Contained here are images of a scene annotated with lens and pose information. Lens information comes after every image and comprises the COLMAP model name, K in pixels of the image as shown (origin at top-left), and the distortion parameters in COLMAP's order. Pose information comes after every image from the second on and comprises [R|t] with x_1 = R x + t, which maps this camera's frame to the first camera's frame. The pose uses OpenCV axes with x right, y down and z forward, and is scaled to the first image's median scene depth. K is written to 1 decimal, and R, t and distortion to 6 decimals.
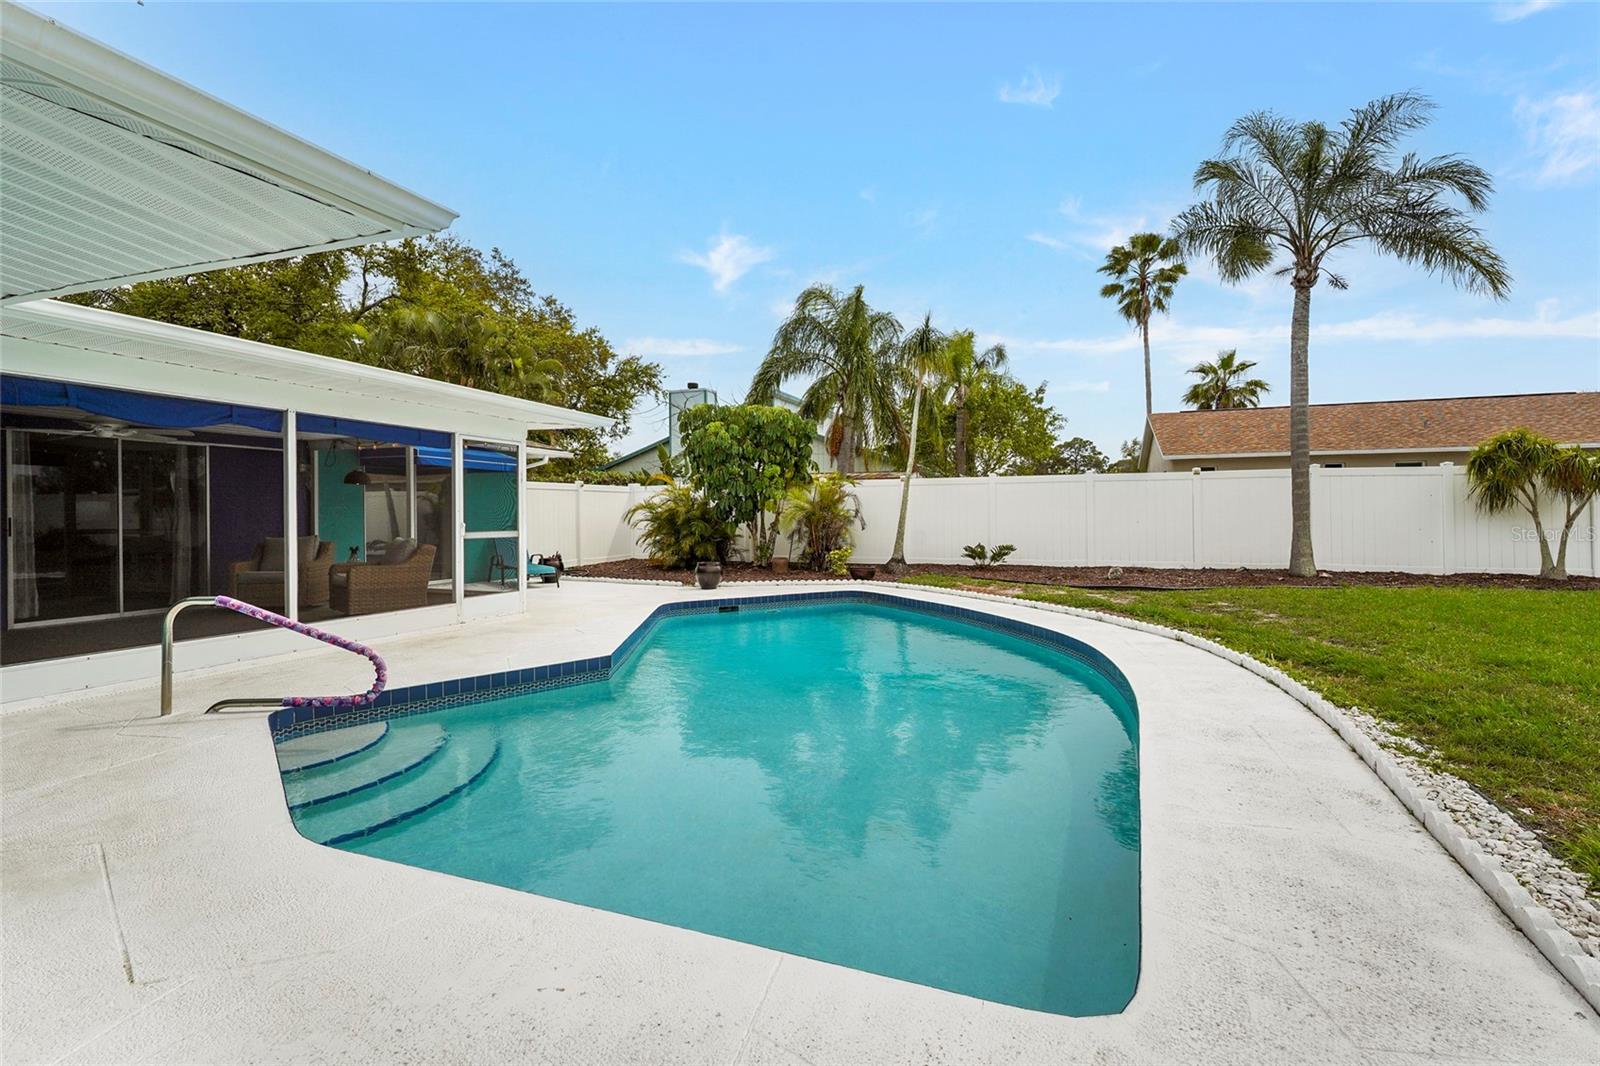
lens RADIAL K [[731.9, 0, 801.0], [0, 731.9, 524.5], [0, 0, 1]] dist [-0.001171, 0.000233]
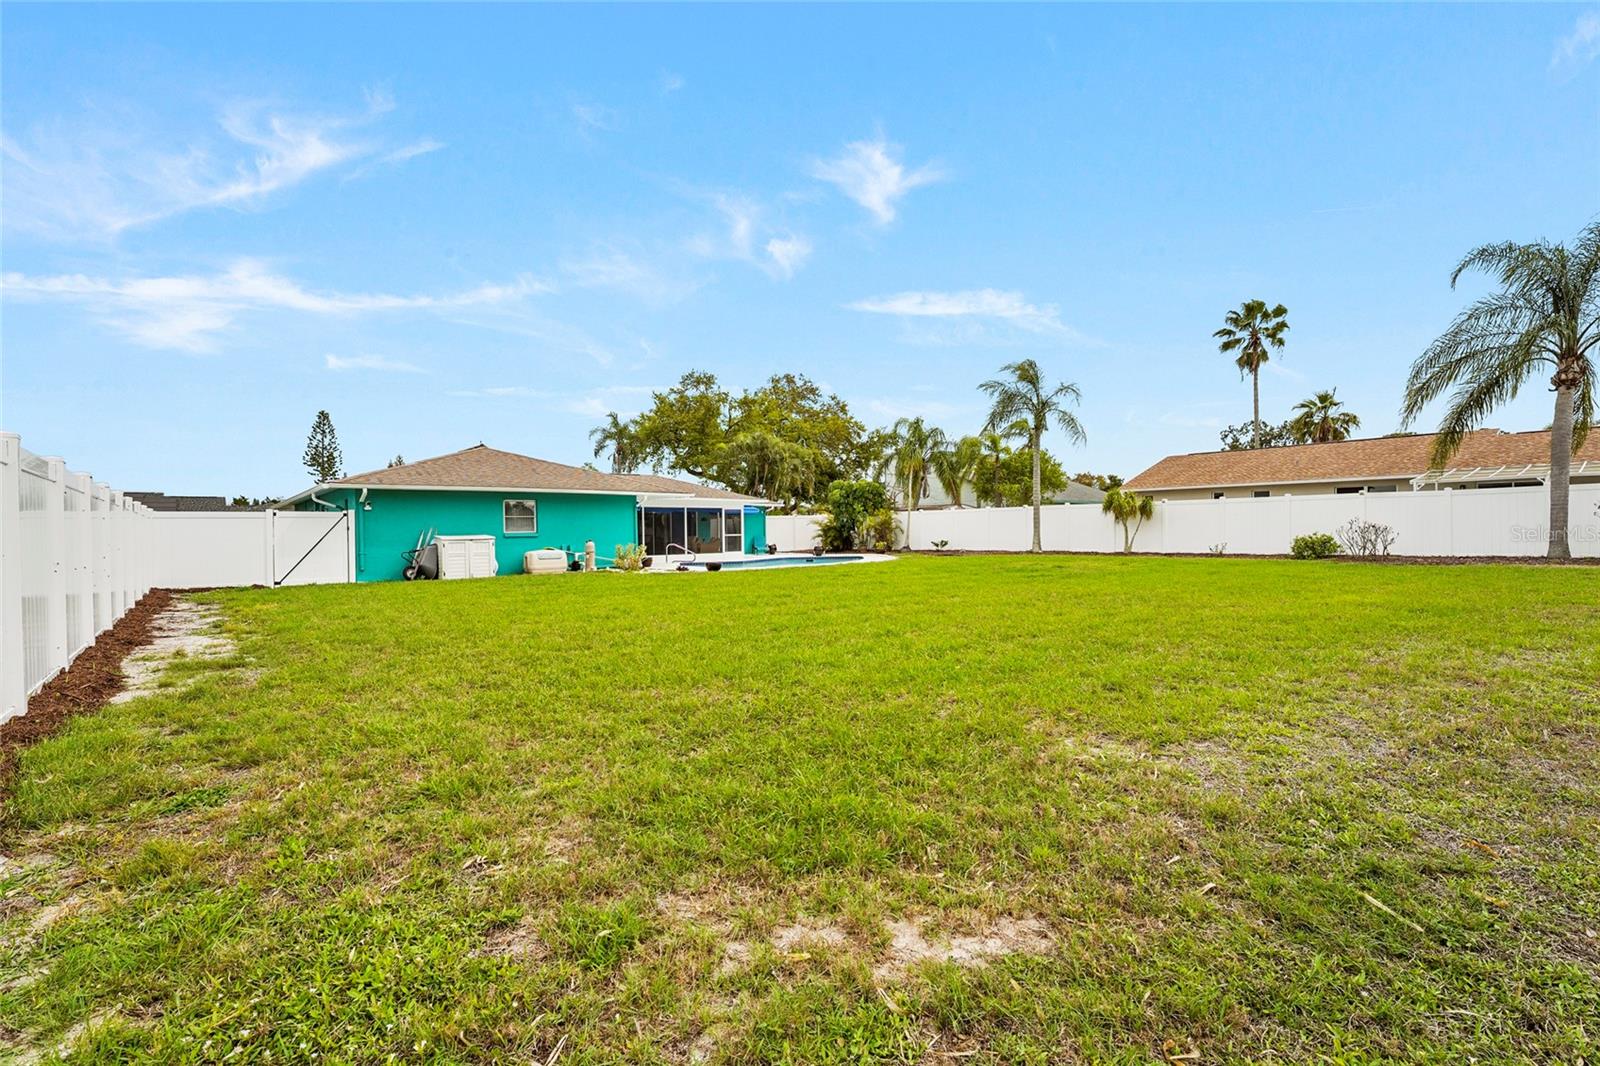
lens RADIAL K [[731.9, 0, 801.0], [0, 731.9, 524.5], [0, 0, 1]] dist [-0.001171, 0.000233]
pose [[0.875459, -0.011198, -0.483162, 0.483129], [0.005510, 0.999898, -0.013190, 0.002505], [0.483261, 0.008885, 0.875431, -0.595116]]
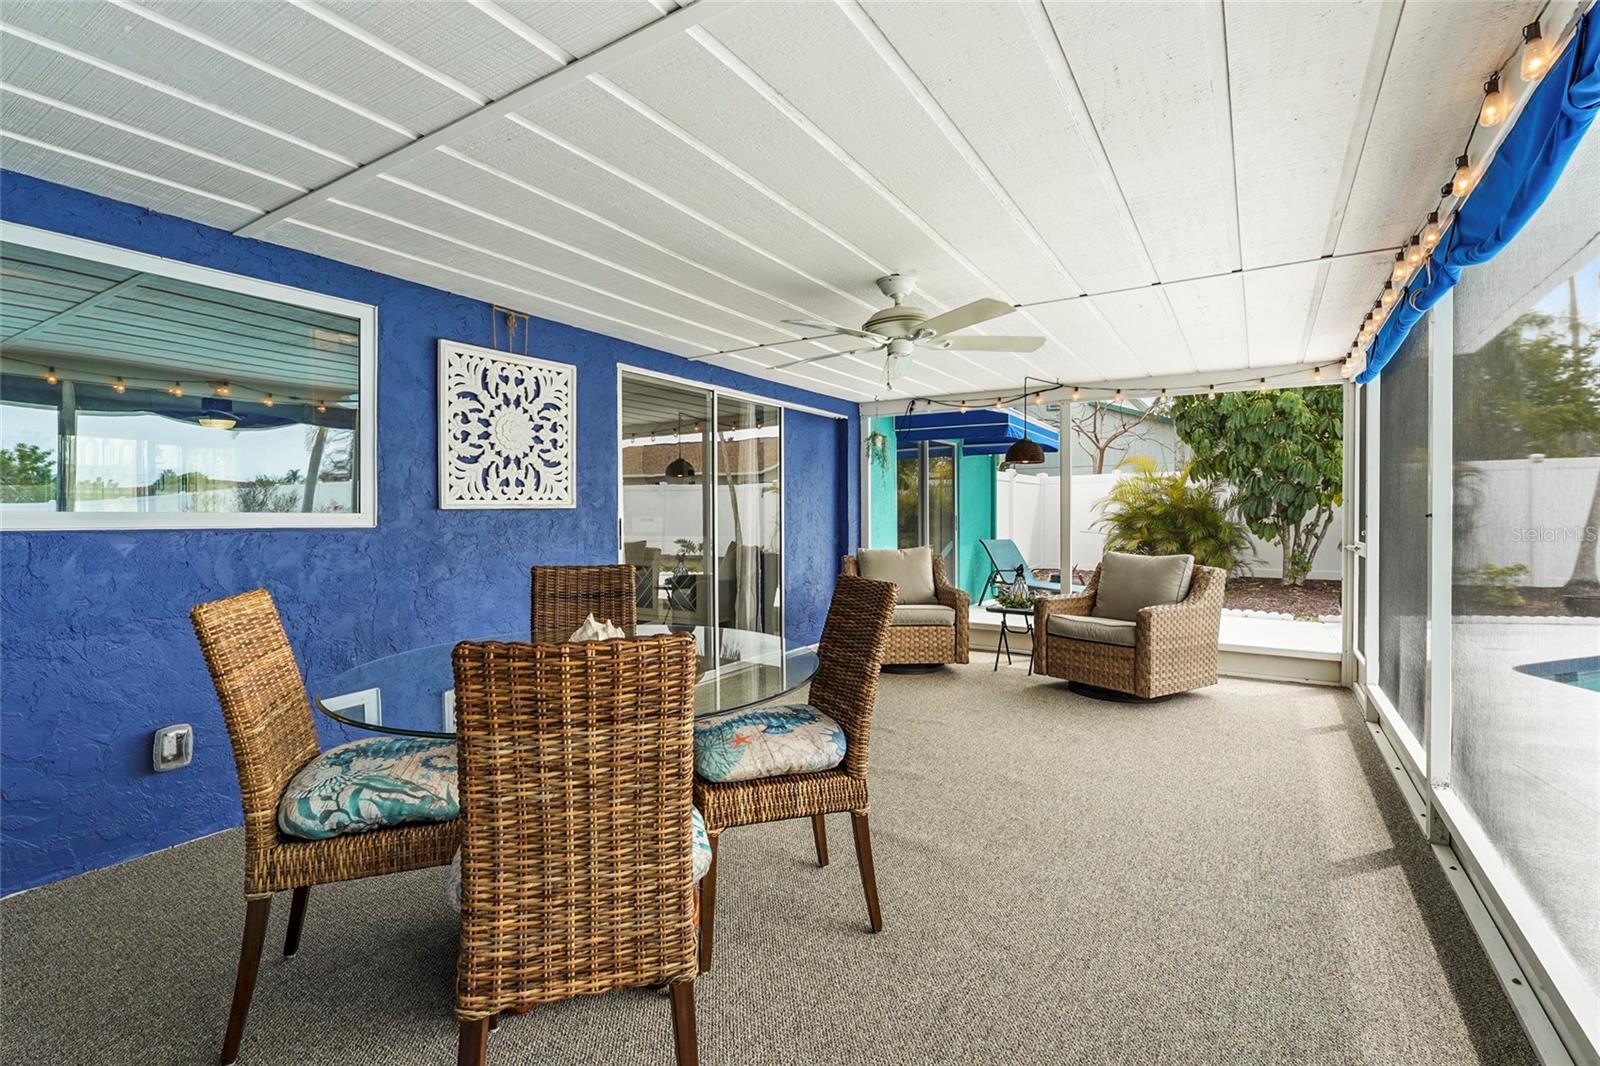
lens RADIAL K [[731.9, 0, 801.0], [0, 731.9, 524.5], [0, 0, 1]] dist [-0.001171, 0.000233]
pose [[0.977405, 0.001664, -0.211367, -0.207823], [-0.001771, 0.999998, -0.000319, -0.000484], [0.211366, 0.000686, 0.977407, 0.111612]]
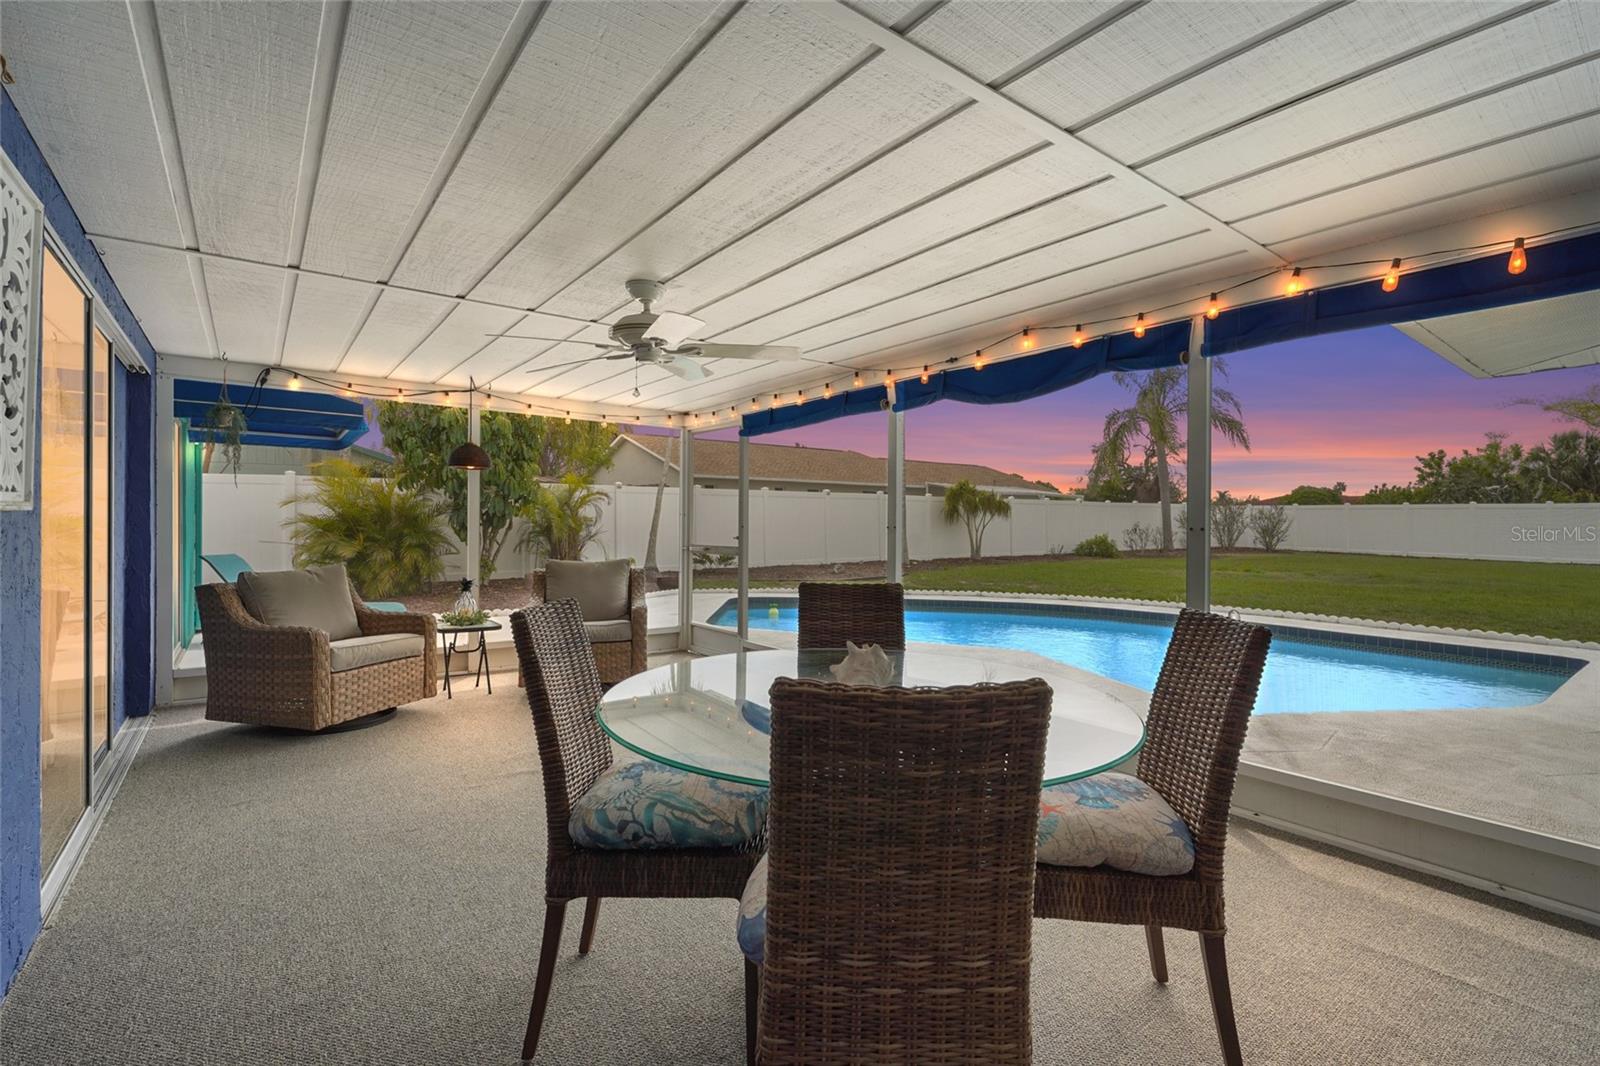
lens RADIAL K [[731.9, 0, 801.0], [0, 731.9, 524.5], [0, 0, 1]] dist [-0.001171, 0.000233]
pose [[0.533615, 0.002967, 0.845722, -0.305672], [0.004869, 0.999966, -0.006581, -0.001663], [-0.845714, 0.007630, 0.533583, 0.150520]]
